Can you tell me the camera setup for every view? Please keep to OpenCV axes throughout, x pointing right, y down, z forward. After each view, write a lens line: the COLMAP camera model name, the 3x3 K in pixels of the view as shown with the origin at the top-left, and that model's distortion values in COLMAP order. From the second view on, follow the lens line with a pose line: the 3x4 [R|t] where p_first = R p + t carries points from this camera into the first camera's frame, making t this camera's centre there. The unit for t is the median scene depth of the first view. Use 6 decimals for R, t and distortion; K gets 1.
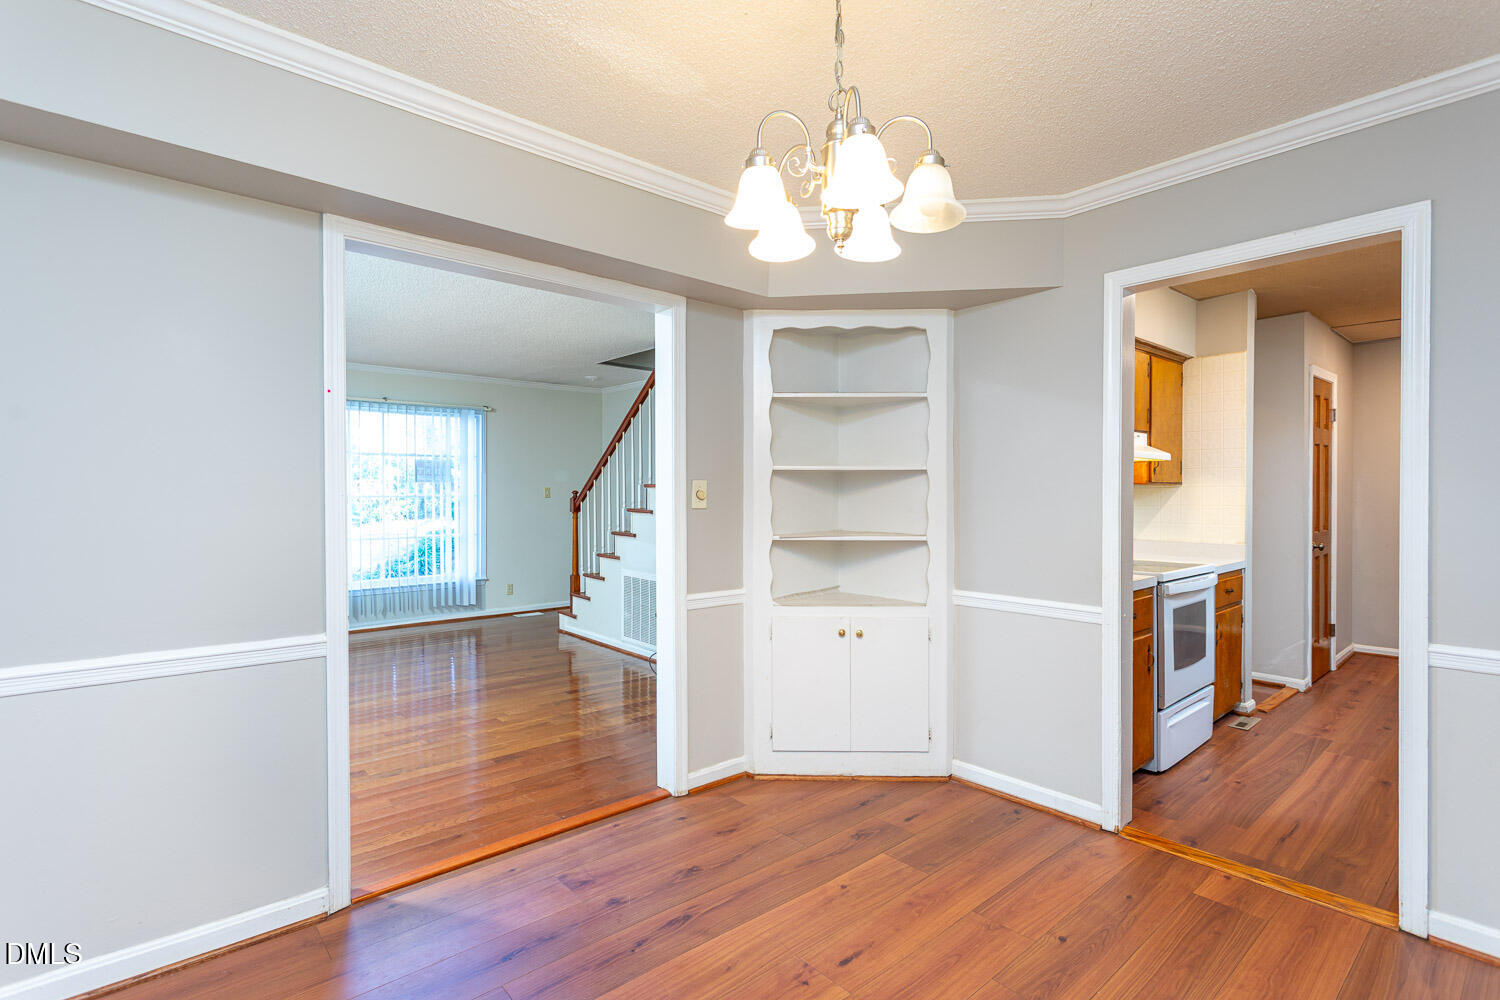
lens RADIAL K [[710.3, 0, 739.7], [0, 710.3, 504.0], [0, 0, 1]] dist [0.000132, 0.000218]
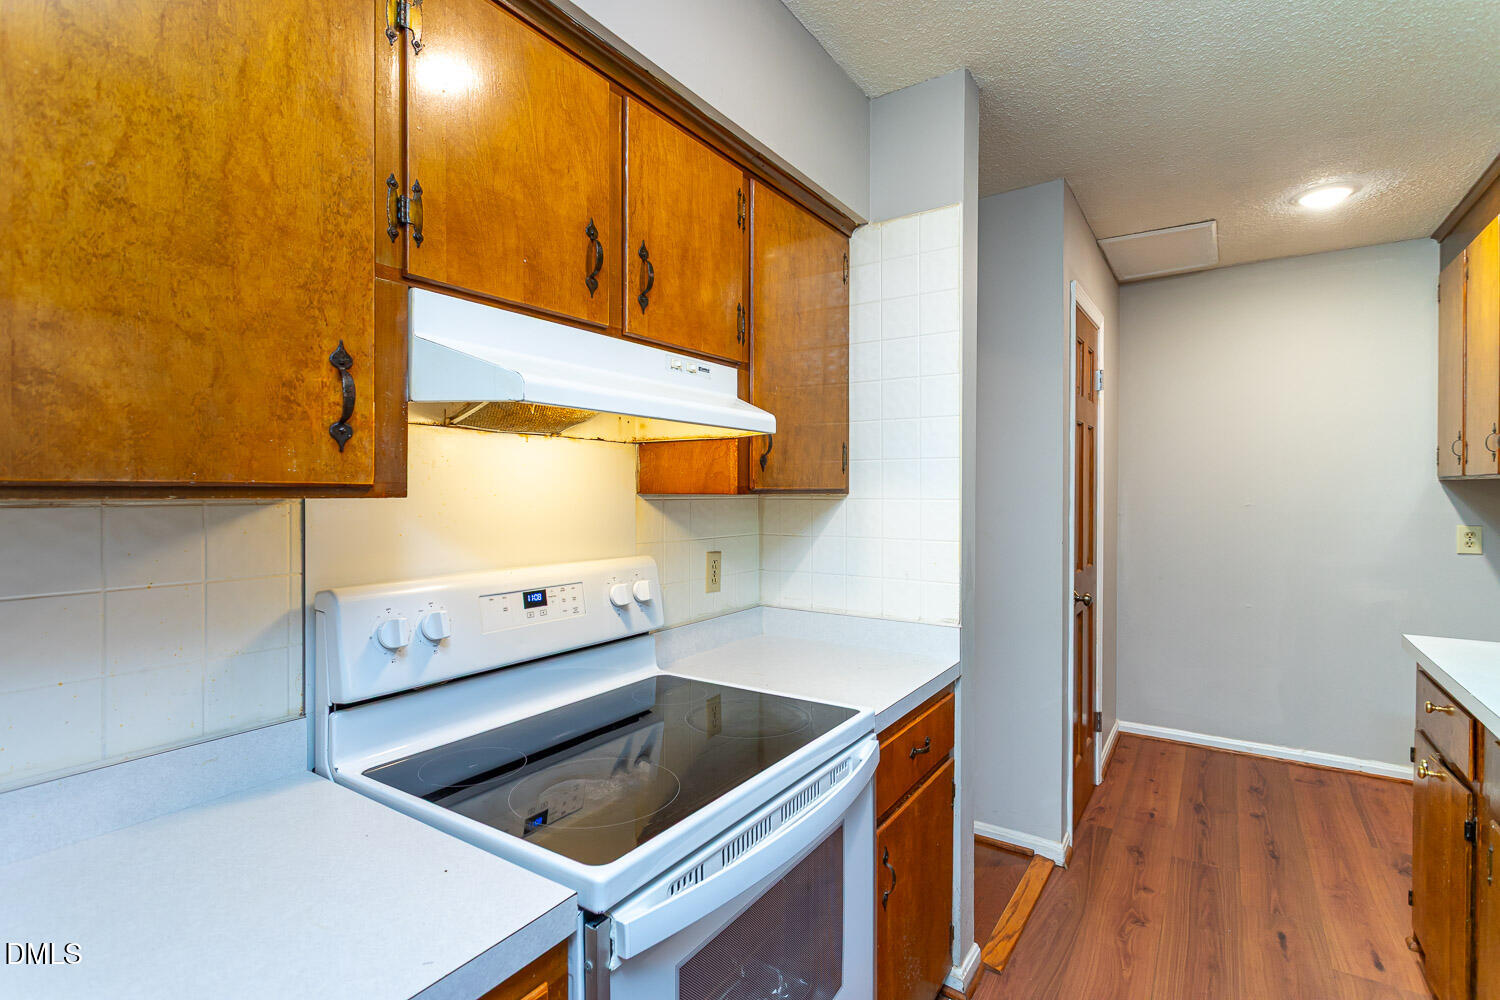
lens RADIAL K [[710.3, 0, 765.3], [0, 710.3, 488.4], [0, 0, 1]] dist [0.000132, 0.000218]
pose [[0.958314, 0.005787, 0.285660, 0.352037], [-0.003924, 0.999967, -0.007093, -0.022006], [-0.285692, 0.005676, 0.958305, 0.455302]]
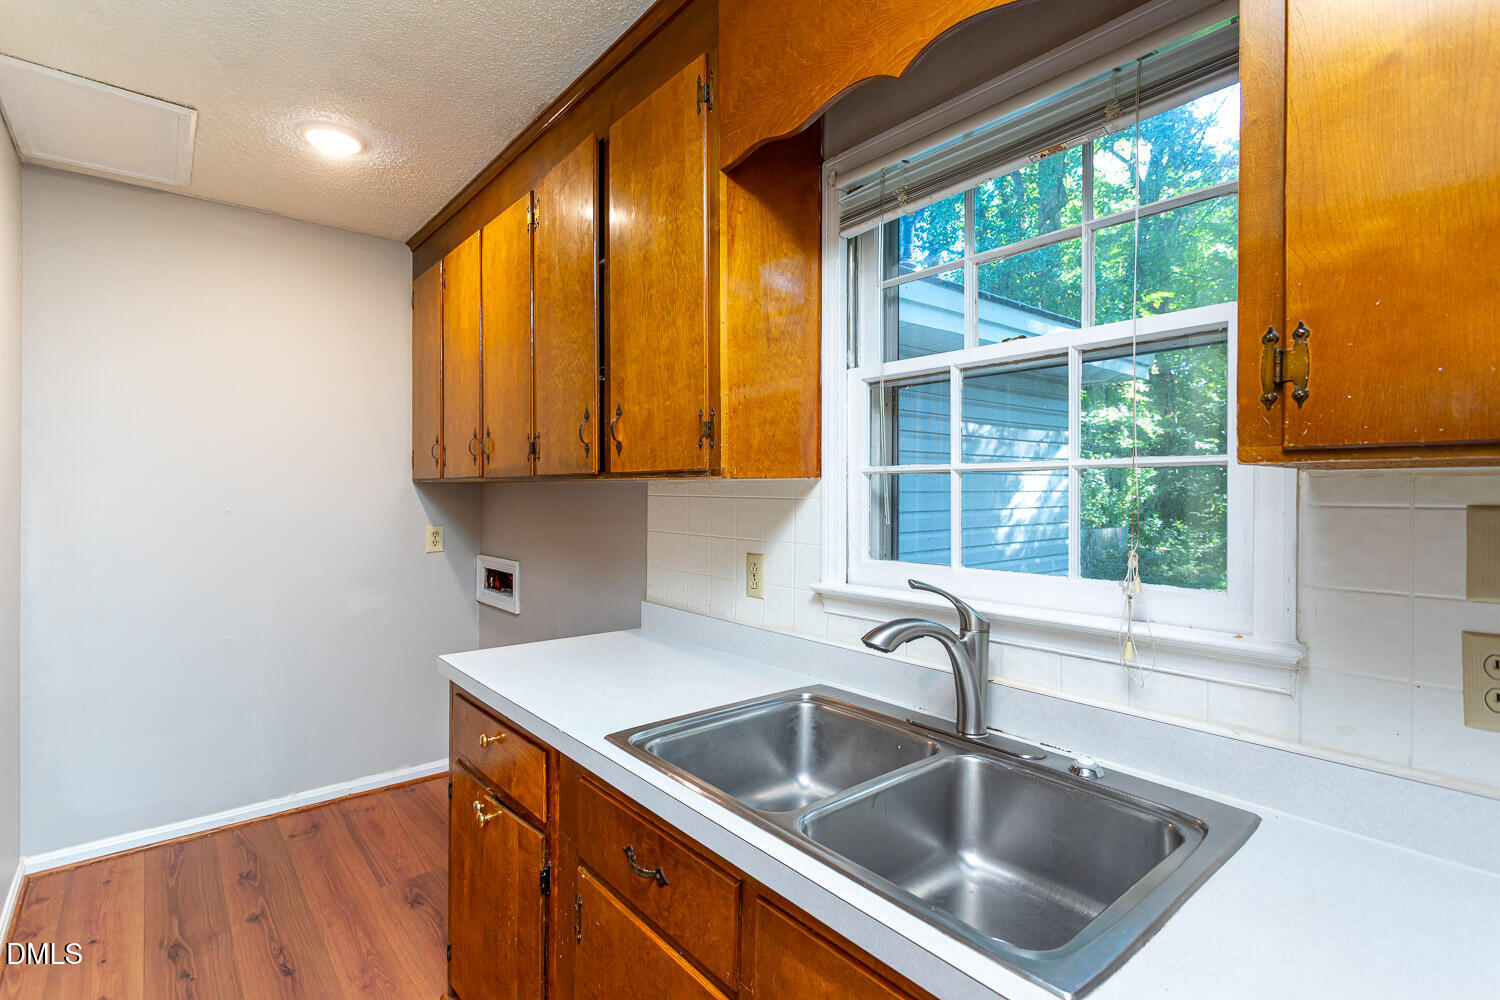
lens RADIAL K [[710.3, 0, 718.8], [0, 710.3, 494.1], [0, 0, 1]] dist [0.000132, 0.000218]
pose [[0.033857, 0.001367, 0.999426, 0.483648], [0.010043, 0.999948, -0.001708, -0.022046], [-0.999376, 0.010095, 0.033842, 0.607589]]
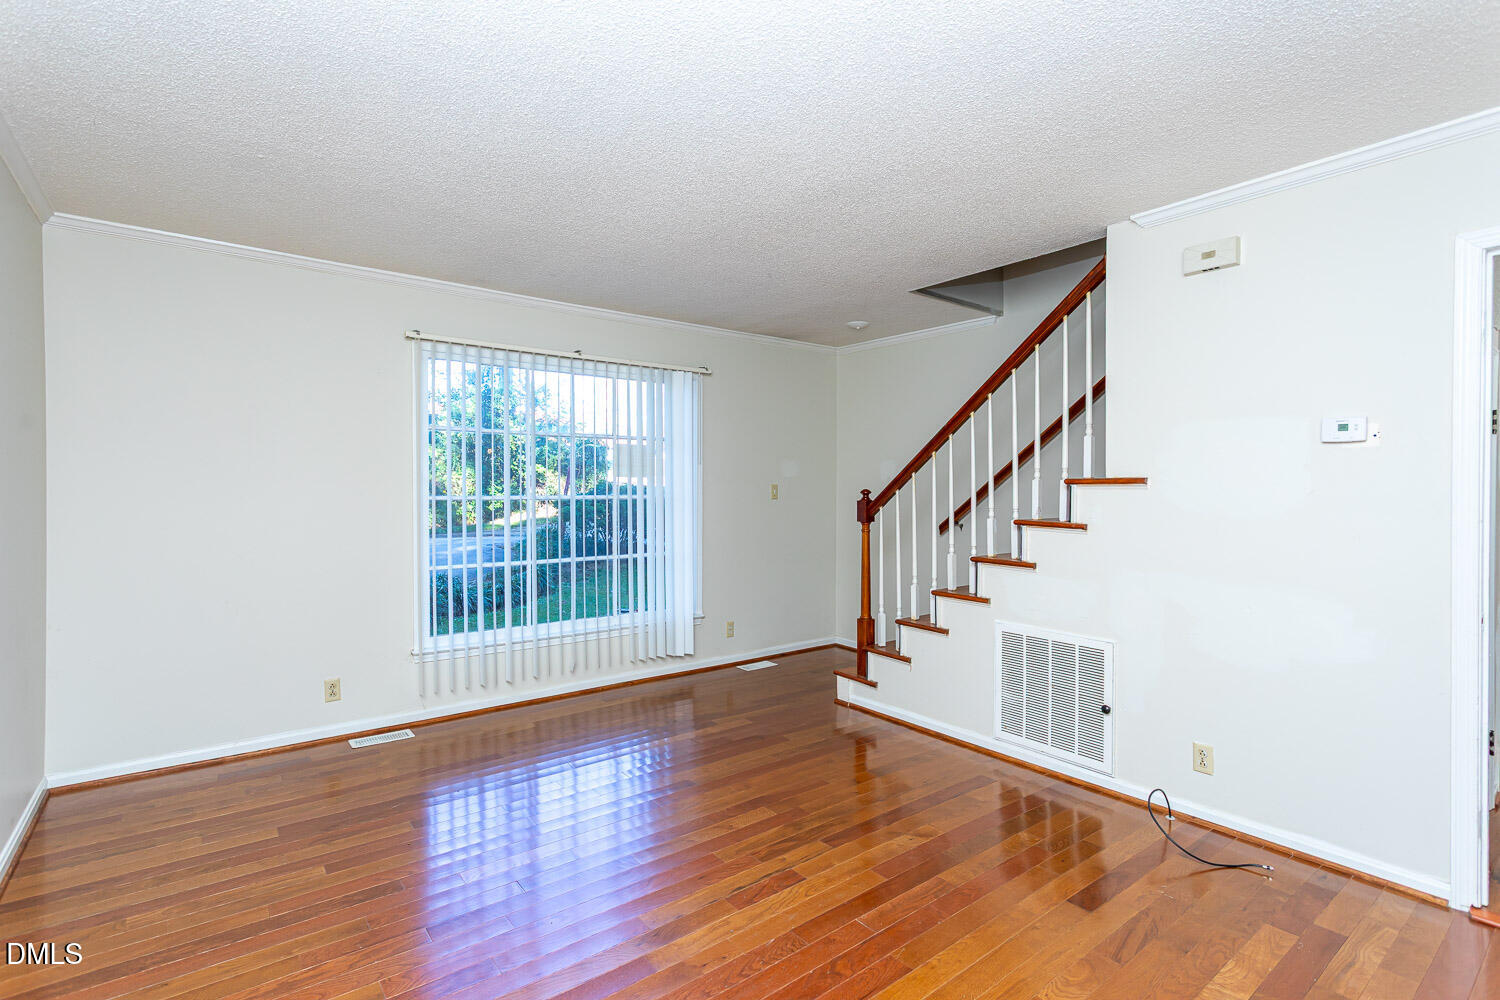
lens RADIAL K [[710.3, 0, 749.5], [0, 710.3, 497.9], [0, 0, 1]] dist [0.000132, 0.000218]
pose [[0.998395, -0.000945, -0.056620, -0.381476], [0.000734, 0.999993, -0.003754, -0.010582], [0.056623, 0.003706, 0.998389, 0.432181]]
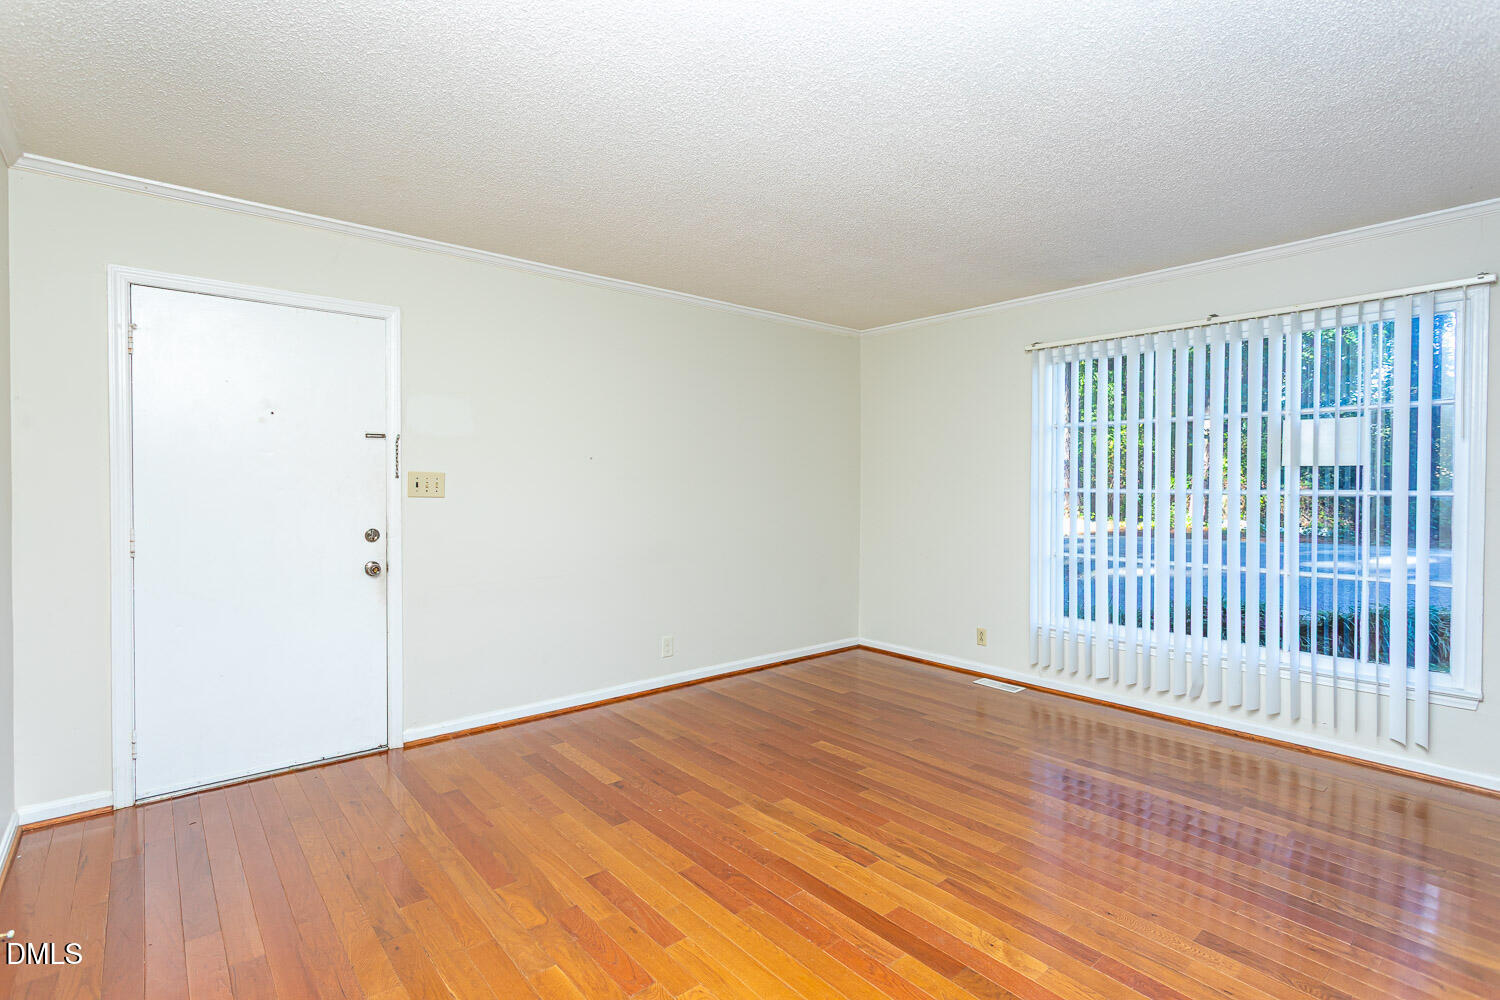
lens RADIAL K [[710.3, 0, 733.8], [0, 710.3, 498.7], [0, 0, 1]] dist [0.000132, 0.000218]
pose [[-0.028669, 0.019684, -0.999395, 0.082142], [-0.015947, 0.999670, 0.020147, -0.013860], [0.999462, 0.016515, -0.028346, 0.811418]]
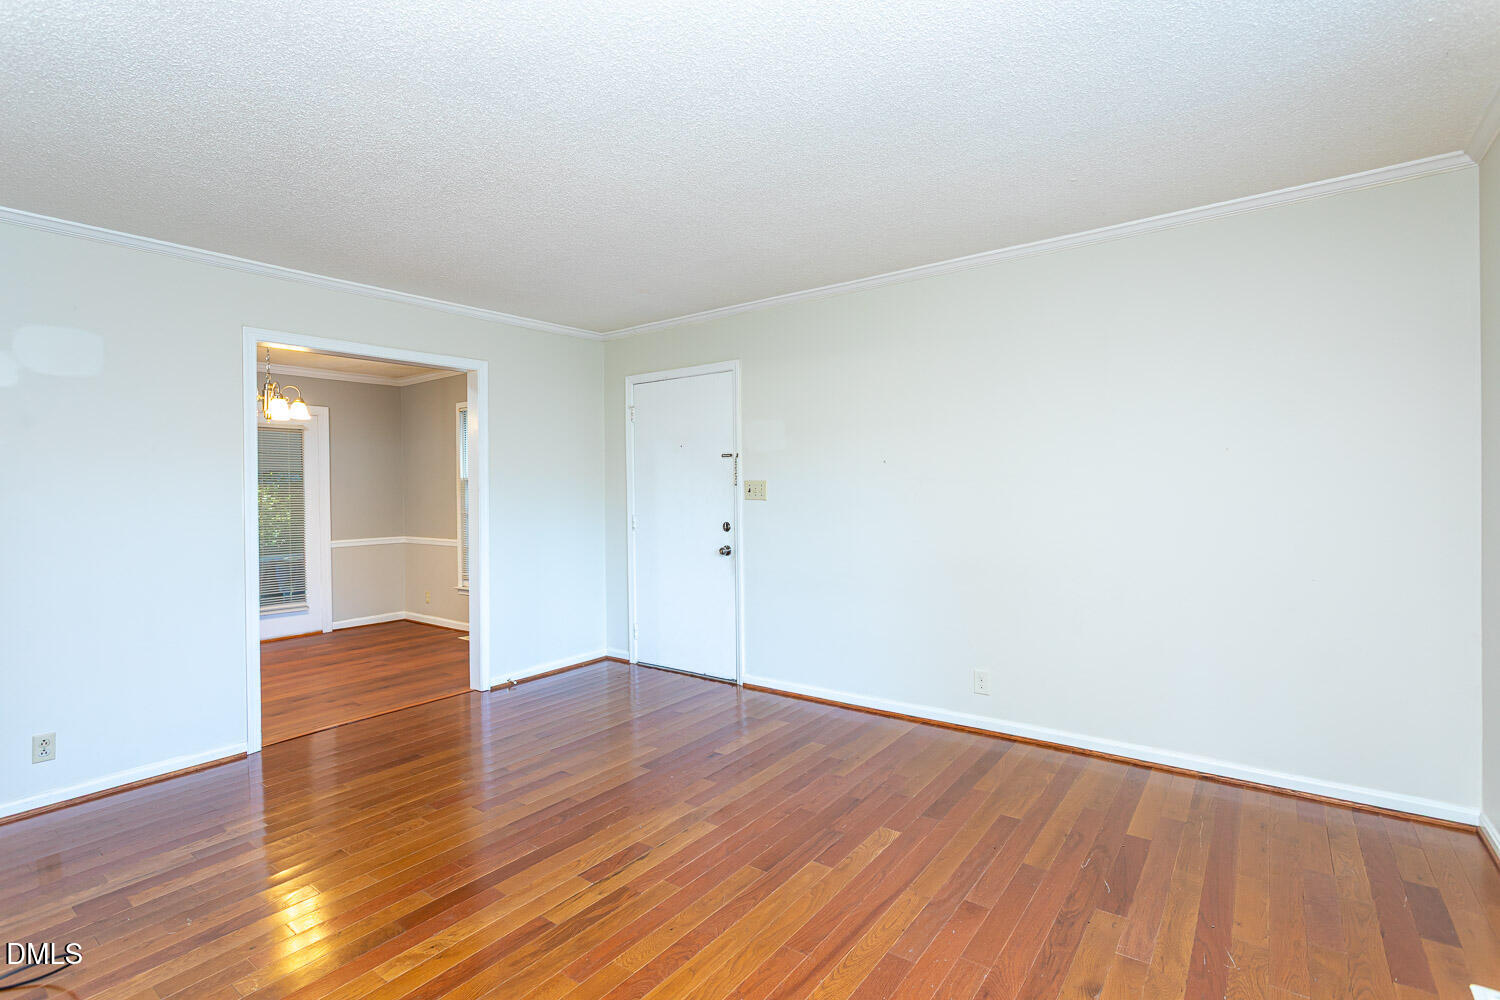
lens RADIAL K [[710.3, 0, 742.1], [0, 710.3, 493.9], [0, 0, 1]] dist [0.000132, 0.000218]
pose [[-0.980170, 0.013498, -0.197696, -0.387745], [0.009603, 0.999741, 0.020646, -0.022538], [0.197923, 0.018338, -0.980046, 1.349421]]
